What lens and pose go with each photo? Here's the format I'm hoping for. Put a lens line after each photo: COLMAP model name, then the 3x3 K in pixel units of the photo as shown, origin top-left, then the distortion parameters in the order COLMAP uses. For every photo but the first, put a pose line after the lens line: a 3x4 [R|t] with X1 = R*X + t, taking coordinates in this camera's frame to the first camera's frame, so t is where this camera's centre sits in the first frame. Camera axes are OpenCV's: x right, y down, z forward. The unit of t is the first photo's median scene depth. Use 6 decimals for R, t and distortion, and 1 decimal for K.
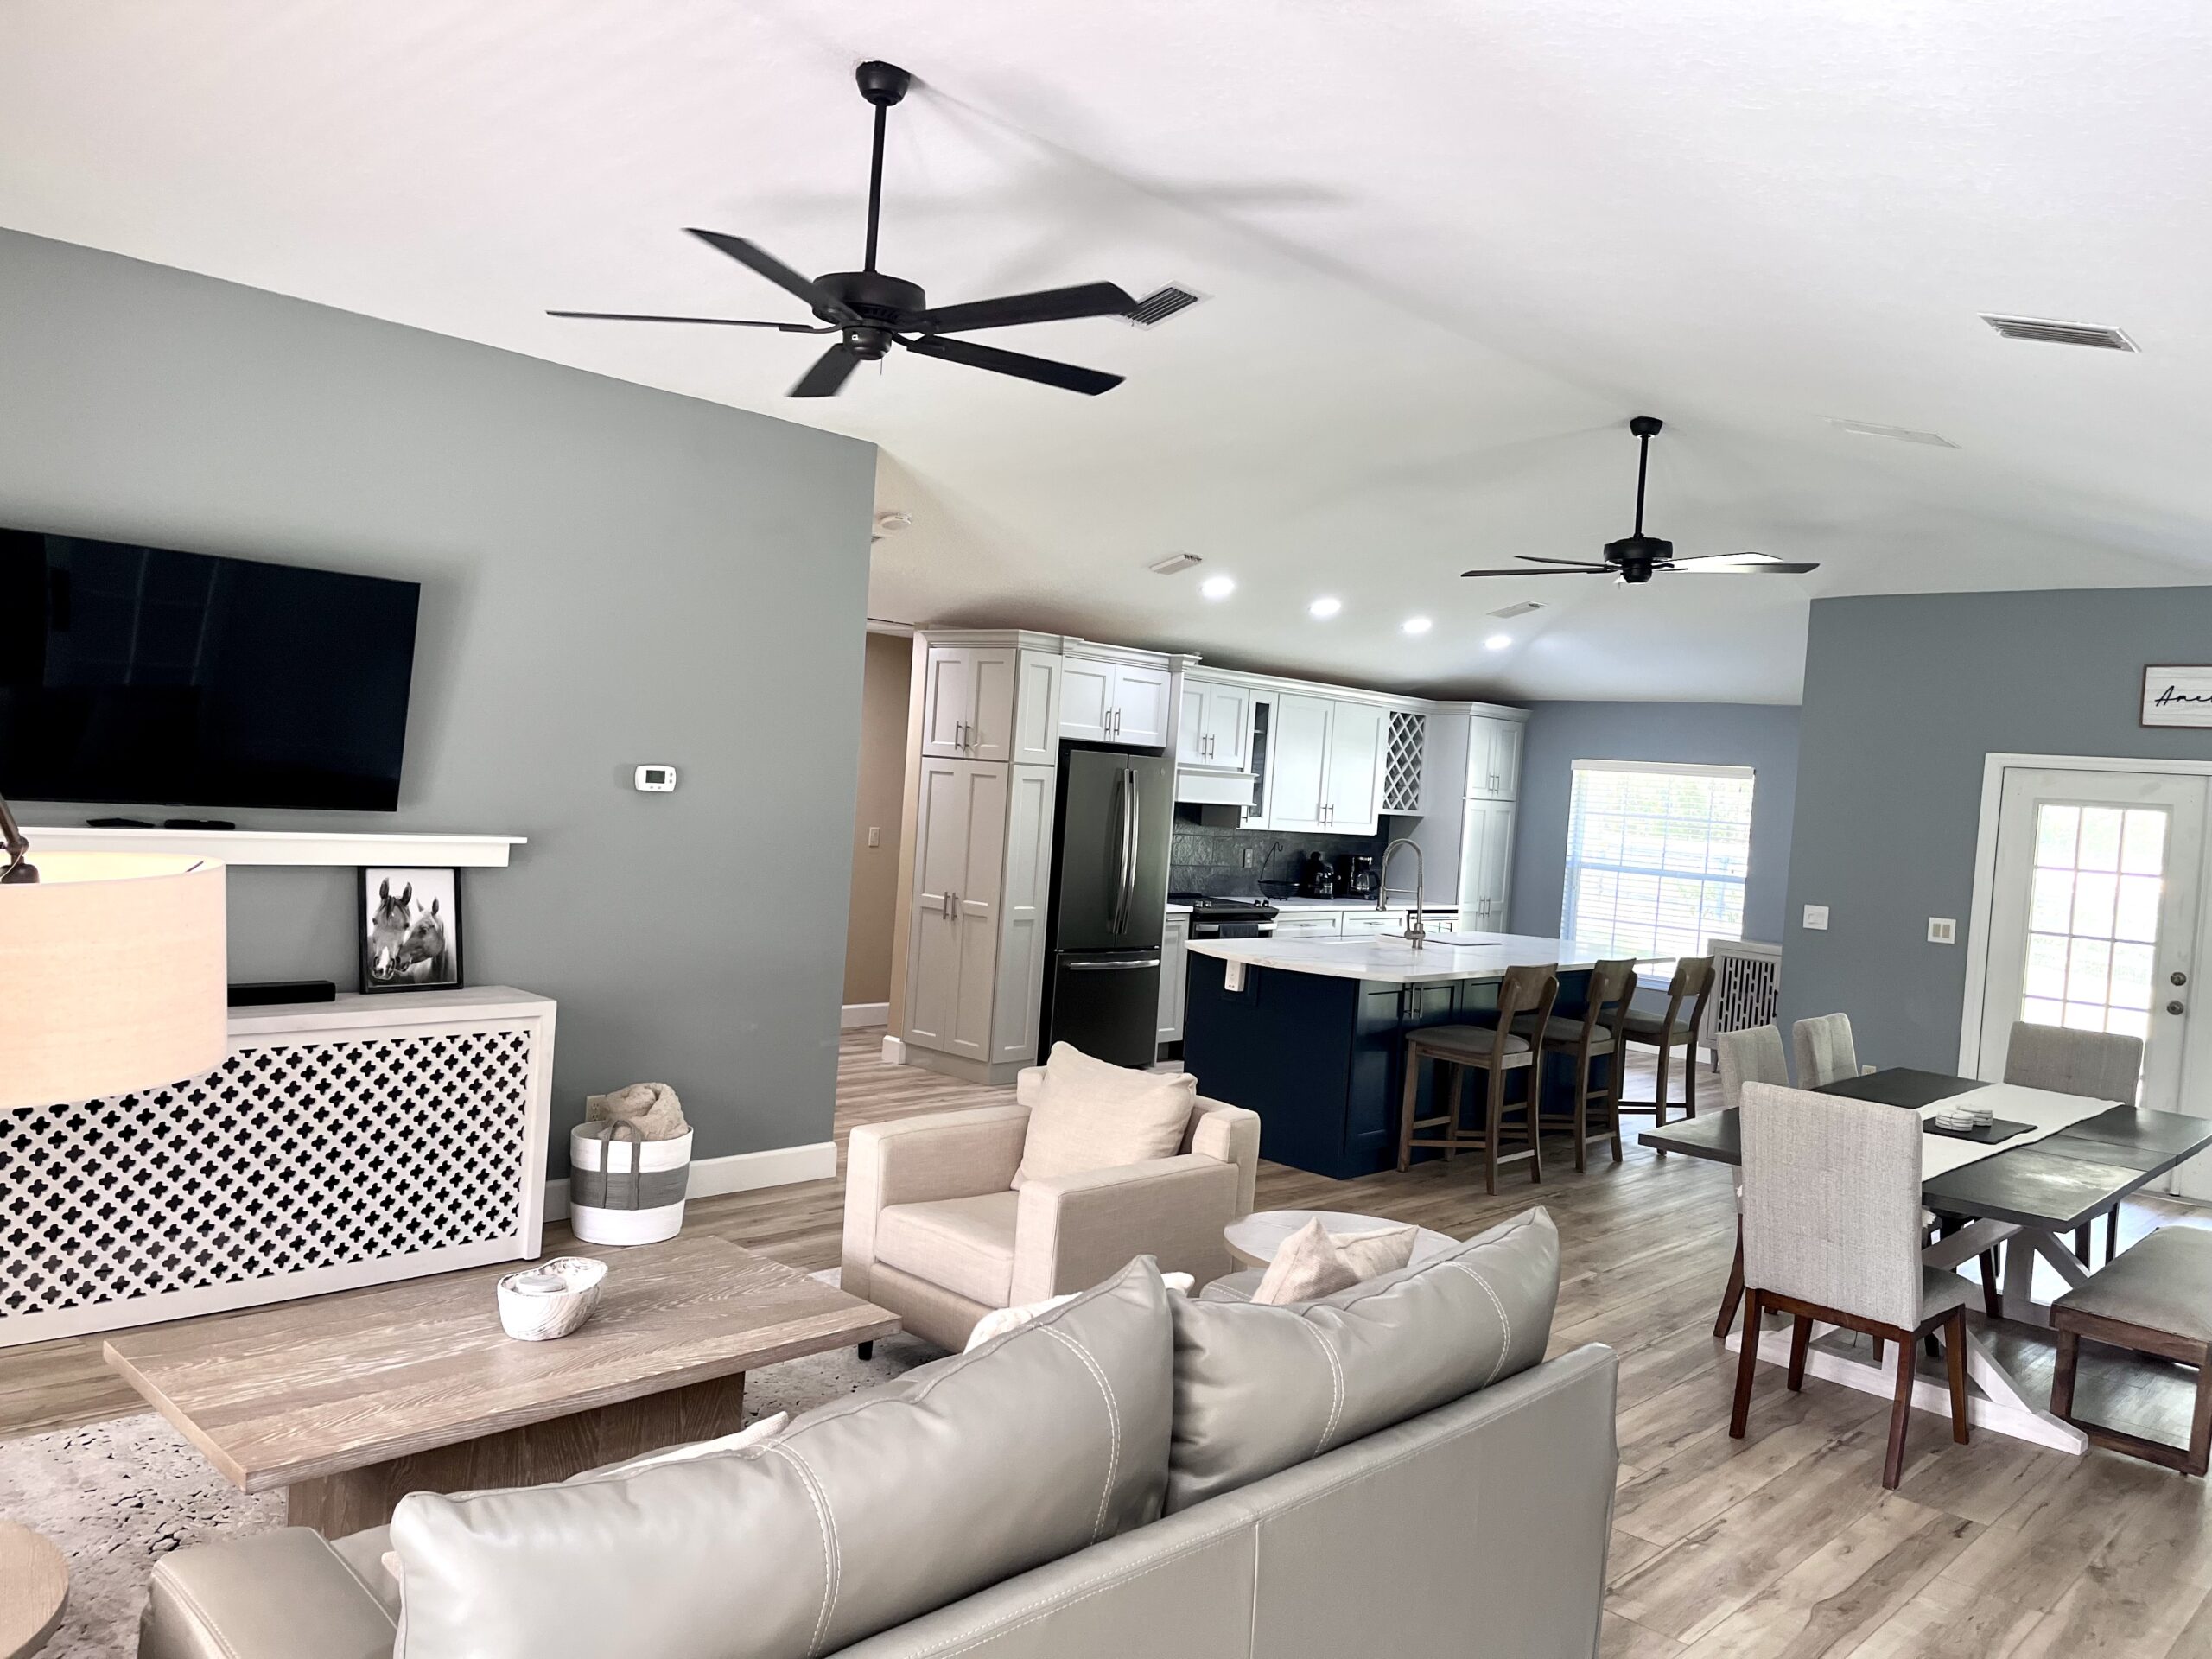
lens RADIAL K [[1668.3, 0, 1106.0], [0, 1668.3, 829.5], [0, 0, 1]] dist [0.042000, -0.000230]
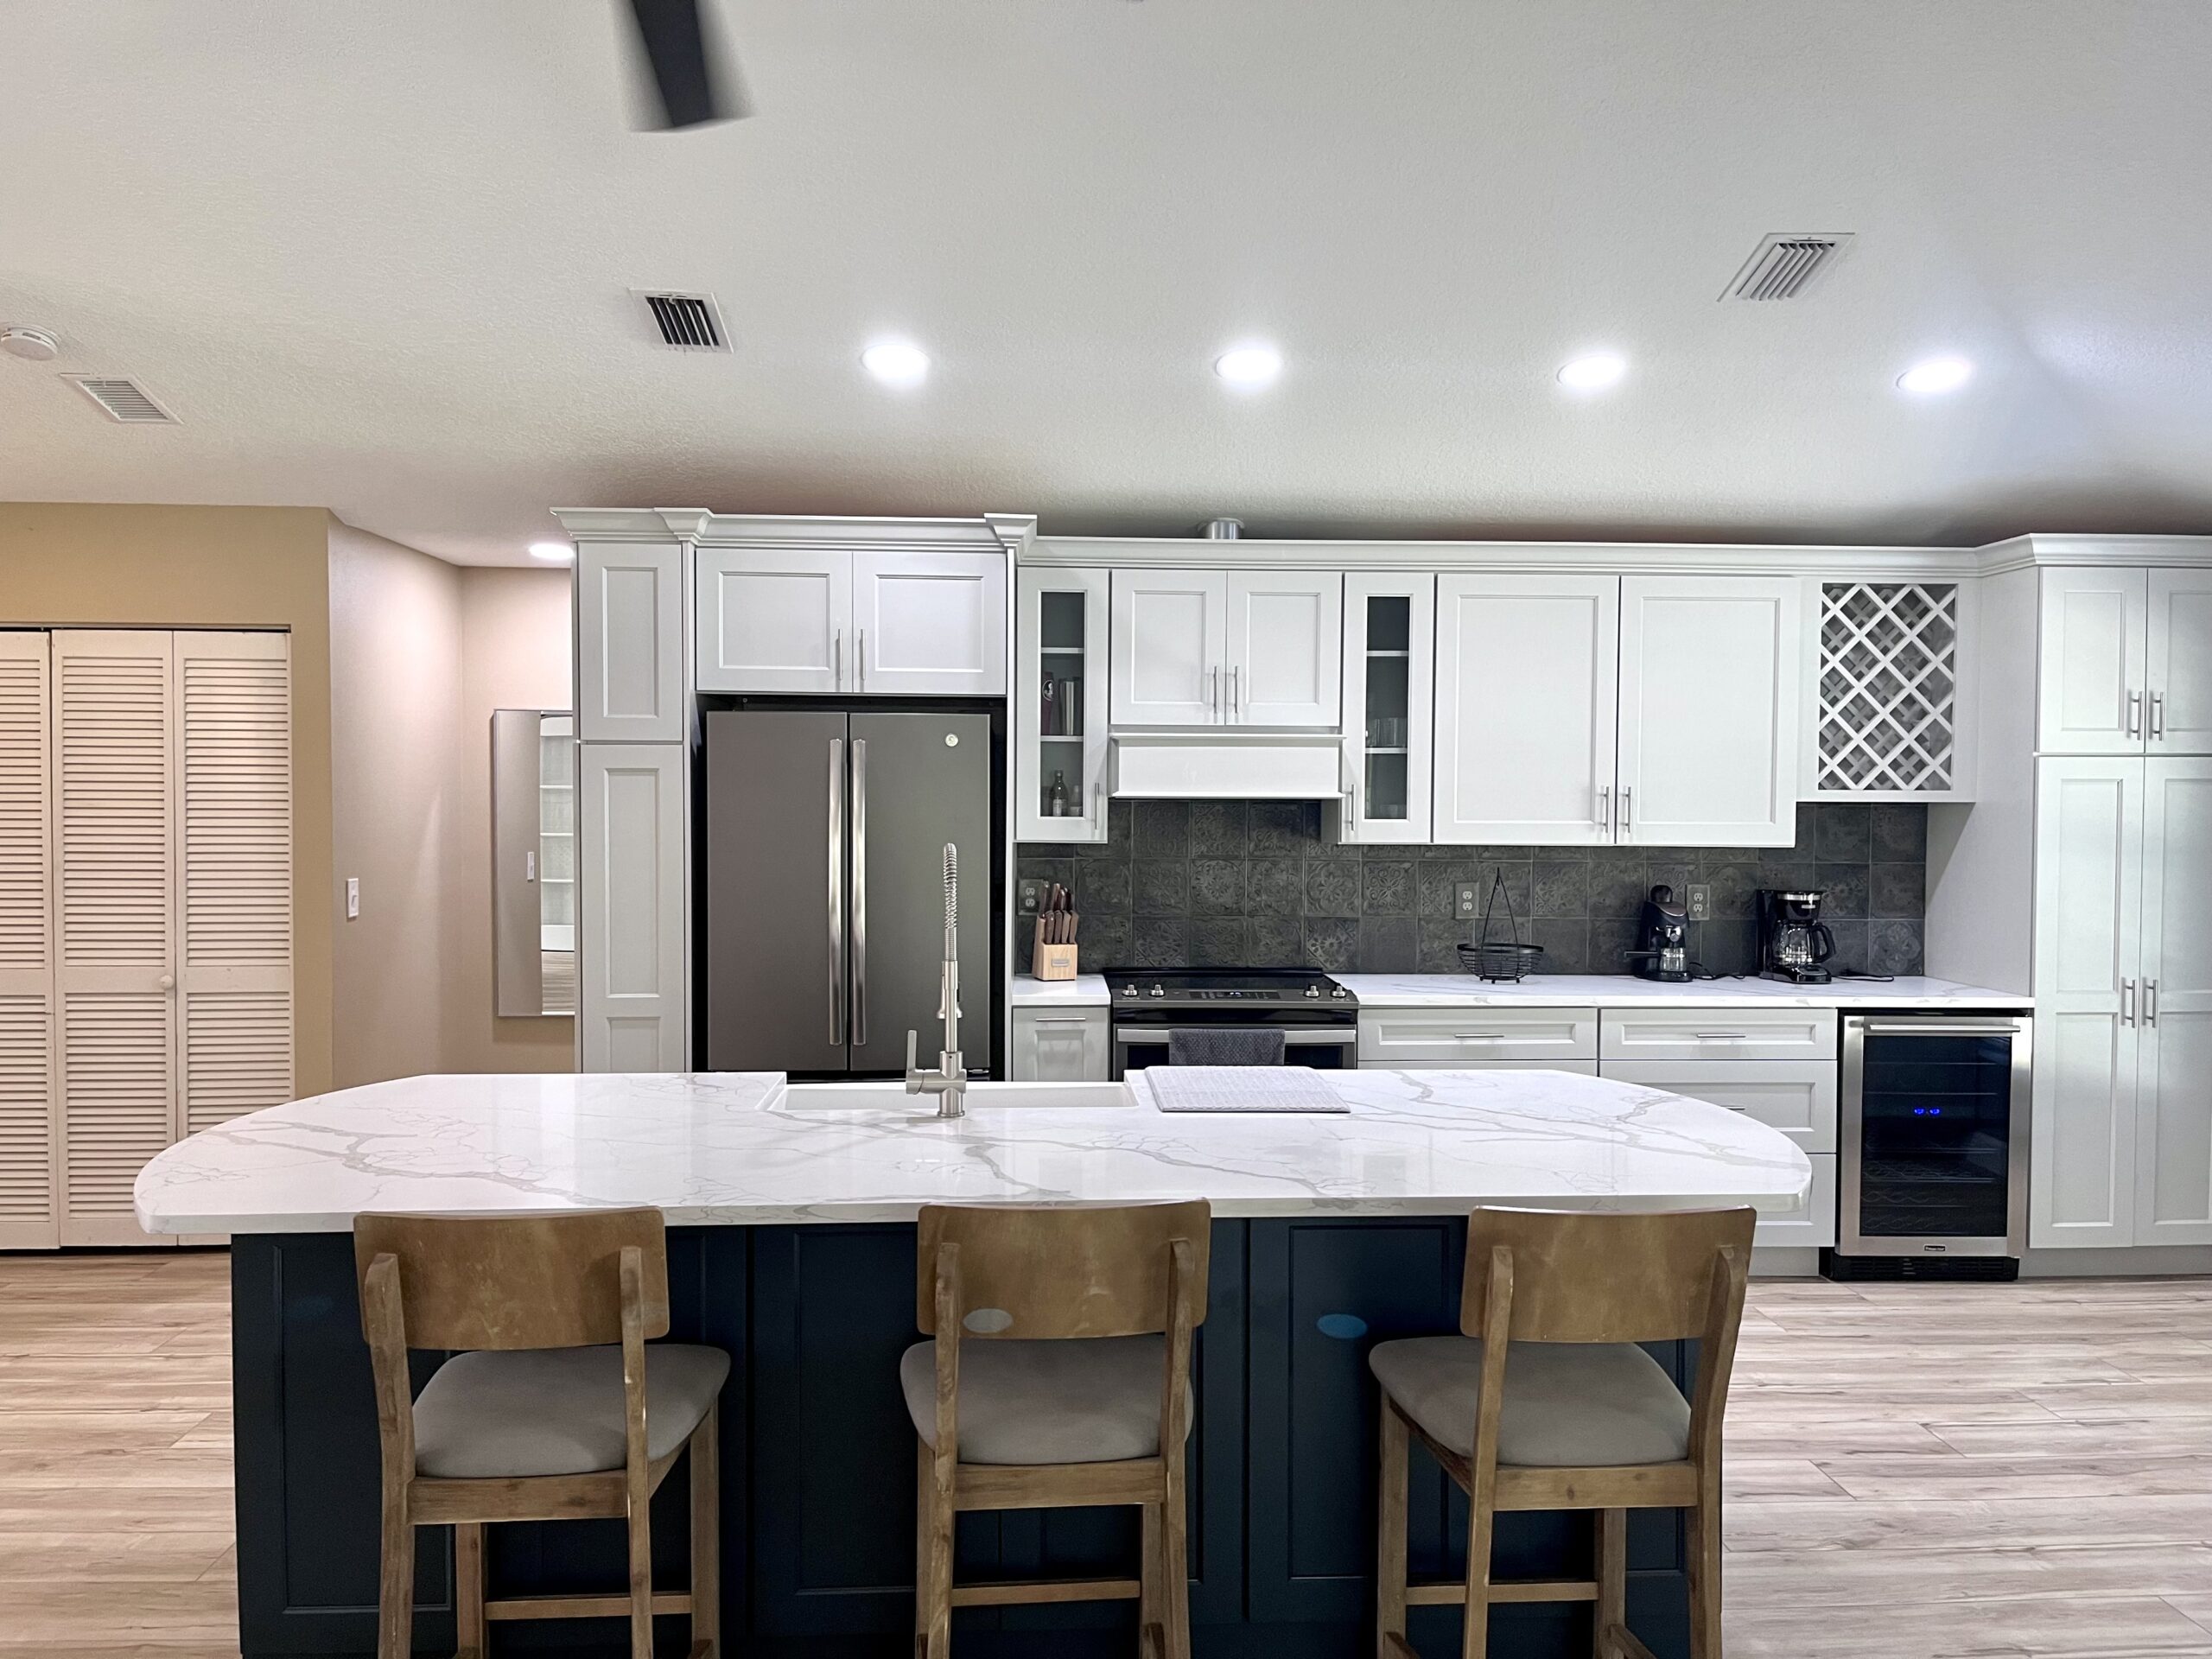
lens RADIAL K [[1668.3, 0, 1106.0], [0, 1668.3, 829.5], [0, 0, 1]] dist [0.042000, -0.000230]
pose [[0.730758, -0.044644, -0.681175, 0.370342], [0.023545, 0.998914, -0.040211, 0.014070], [0.682230, 0.013346, 0.731015, 0.556599]]
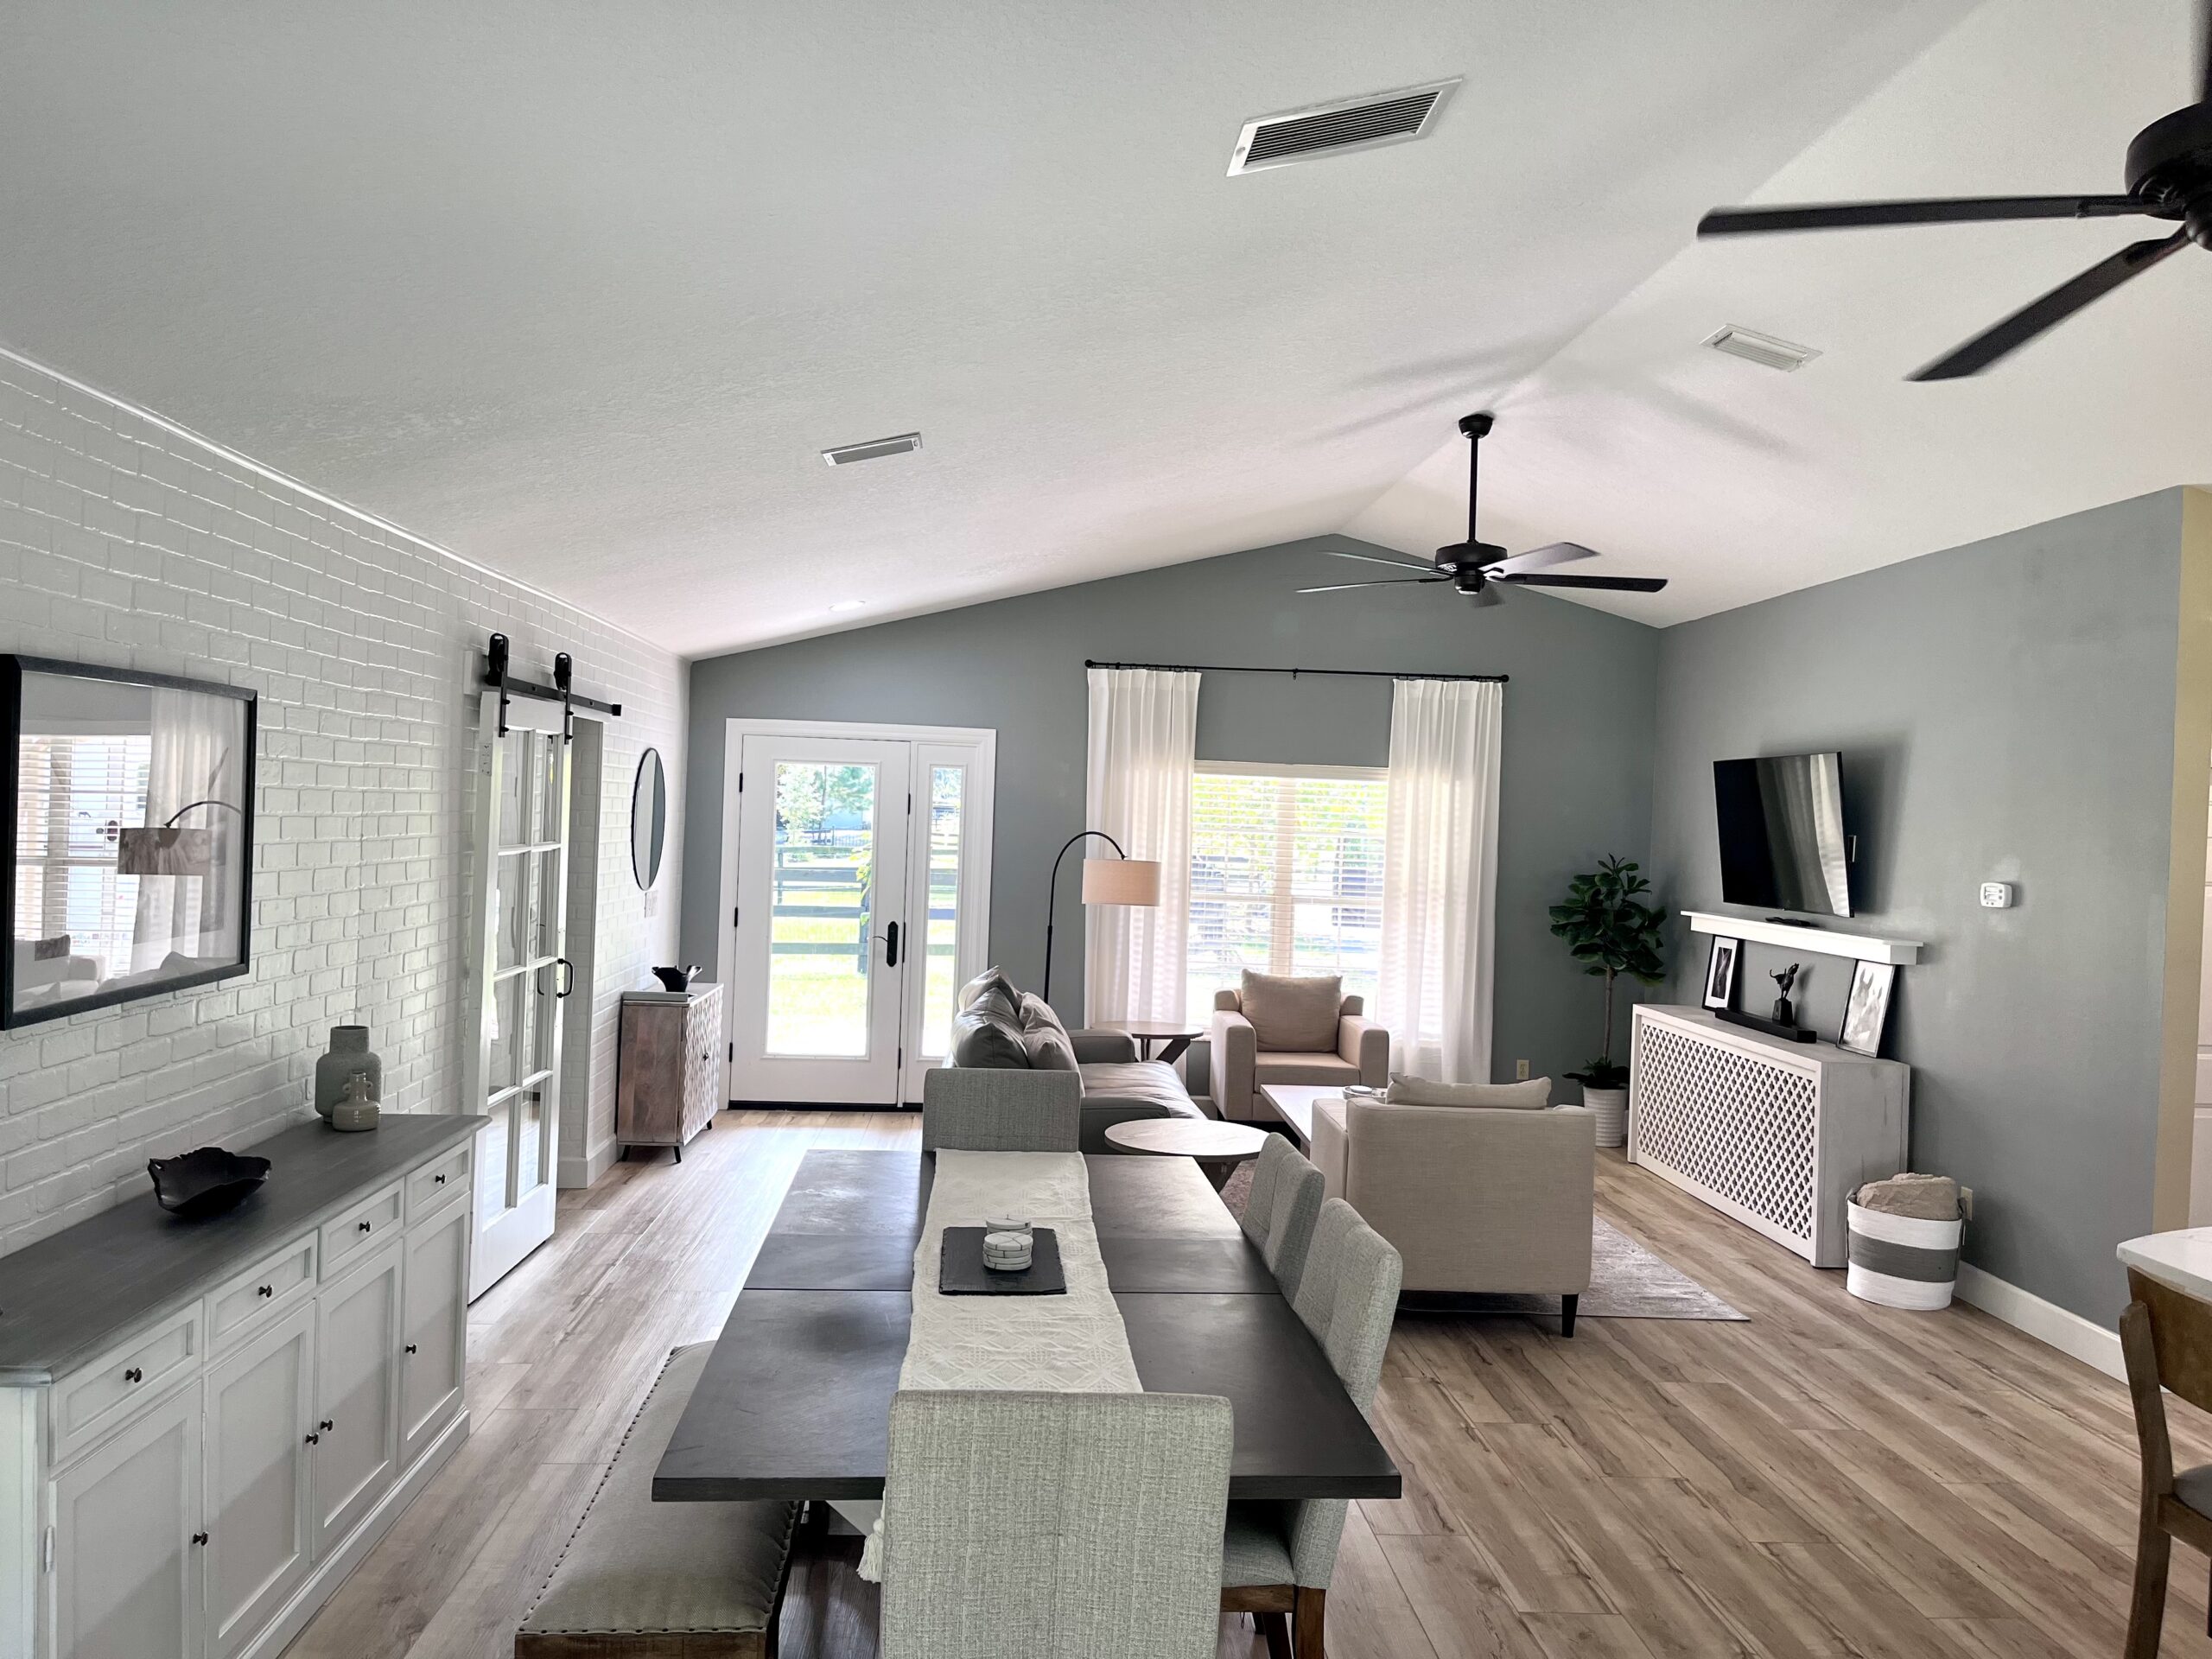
lens RADIAL K [[1668.3, 0, 1106.0], [0, 1668.3, 829.5], [0, 0, 1]] dist [0.042000, -0.000230]
pose [[-0.676511, -0.087026, -0.731272, 0.681536], [-0.102540, 0.994452, -0.023485, 0.008560], [0.729259, 0.059097, -0.681681, 1.013776]]
